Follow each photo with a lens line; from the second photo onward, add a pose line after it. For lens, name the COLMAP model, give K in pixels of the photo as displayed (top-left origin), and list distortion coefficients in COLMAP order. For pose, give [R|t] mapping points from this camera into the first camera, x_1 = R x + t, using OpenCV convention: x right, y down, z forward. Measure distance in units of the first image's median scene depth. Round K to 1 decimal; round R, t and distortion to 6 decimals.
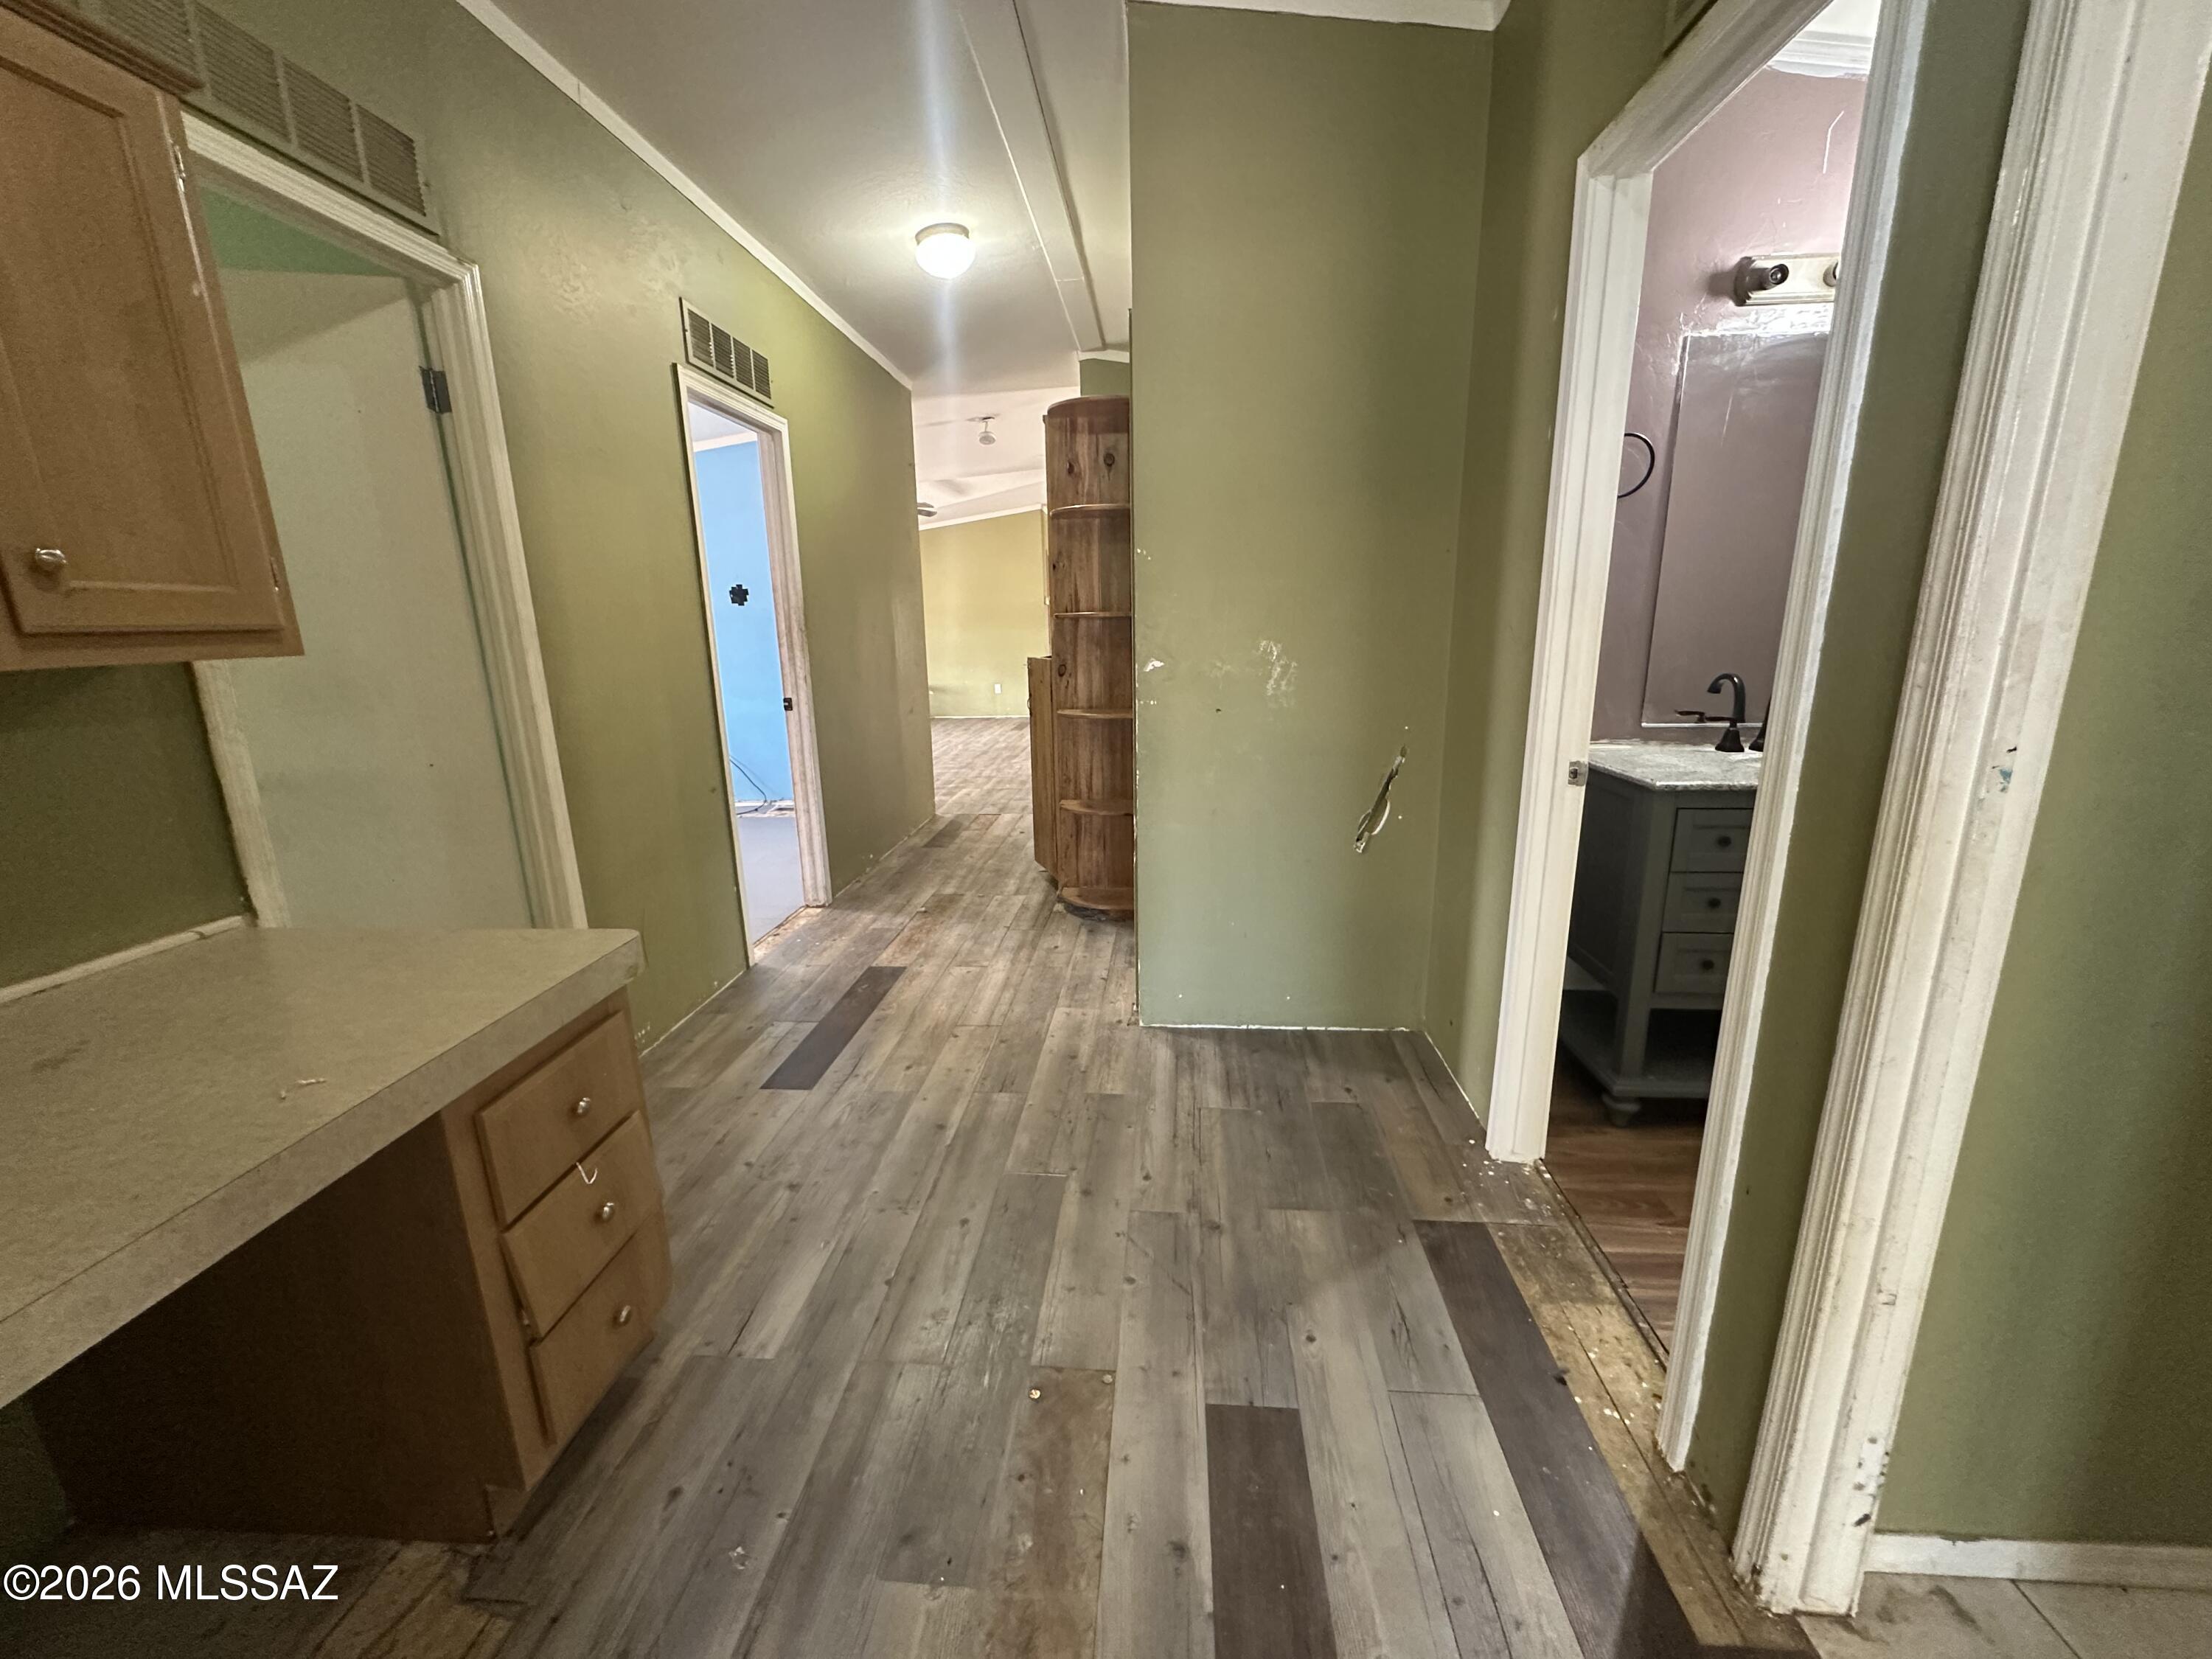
lens RADIAL K [[885.4, 0, 1106.1], [0, 885.4, 827.5], [0, 0, 1]] dist [-0.004106, 0.000818]
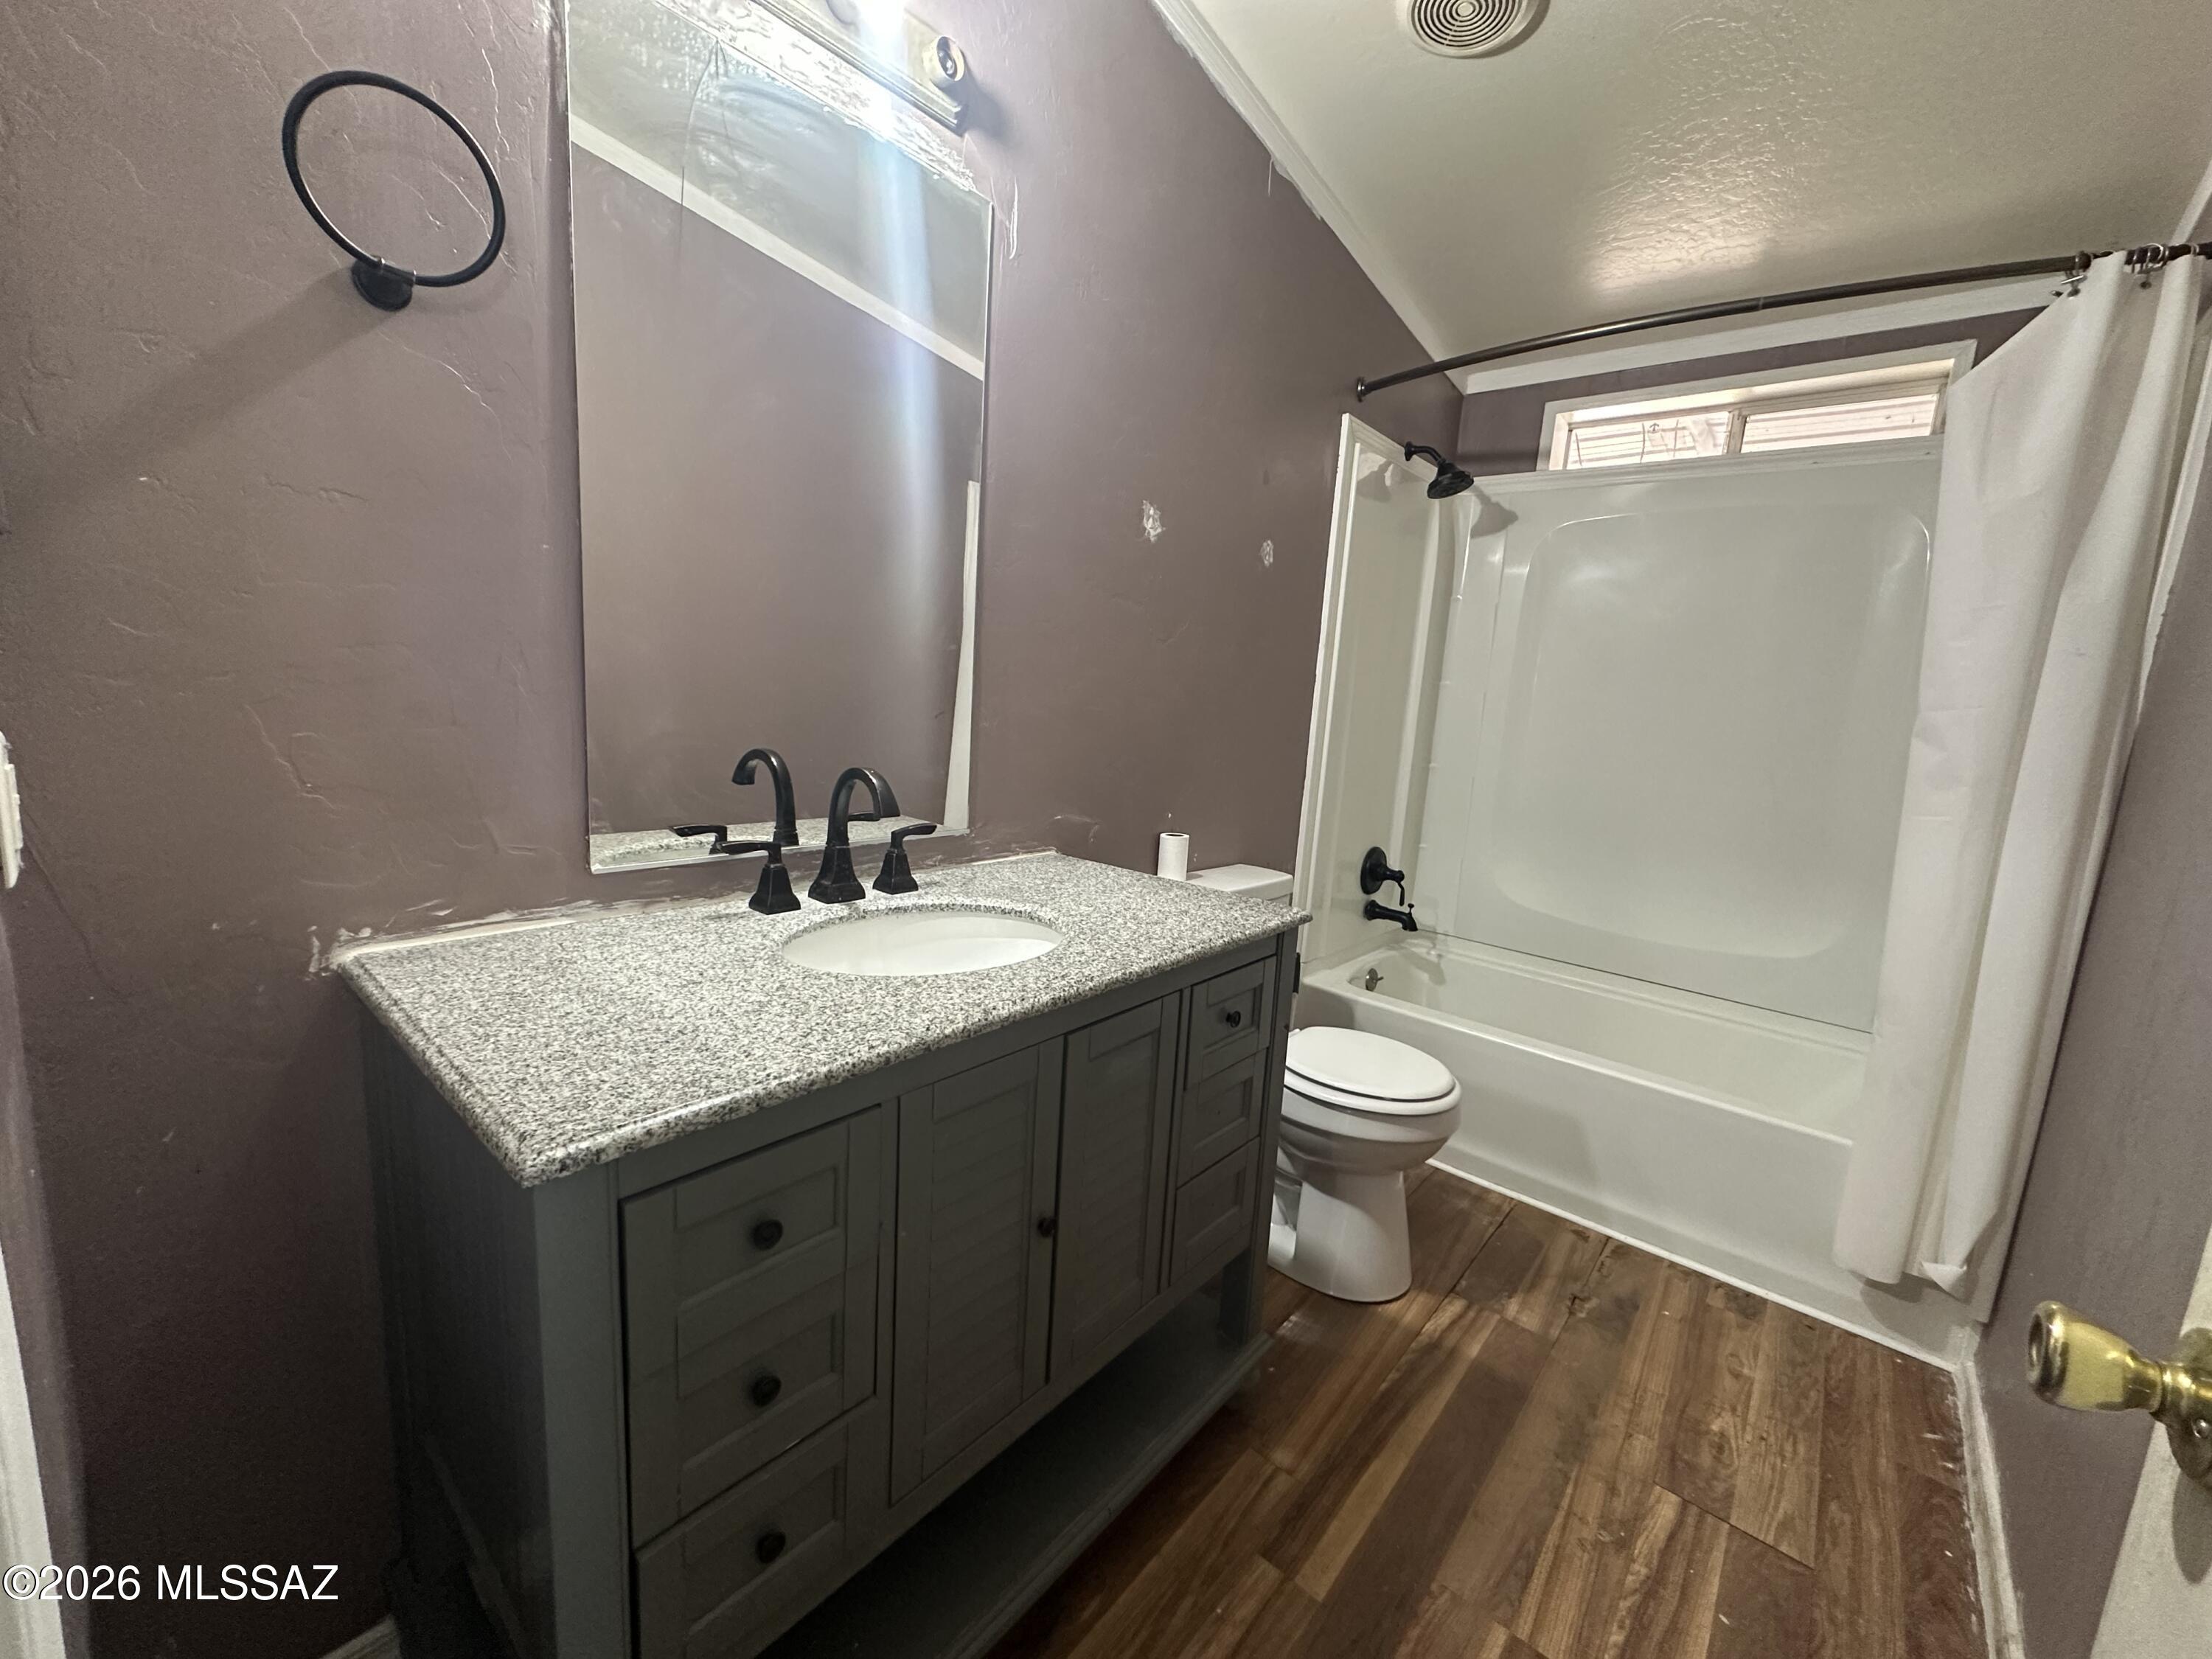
lens RADIAL K [[885.4, 0, 1104.8], [0, 885.4, 823.0], [0, 0, 1]] dist [-0.004106, 0.000818]
pose [[0.592512, -0.071163, 0.802412, 0.410078], [0.114923, 0.993369, 0.003237, -0.112275], [-0.797322, 0.090297, 0.596761, 0.537520]]
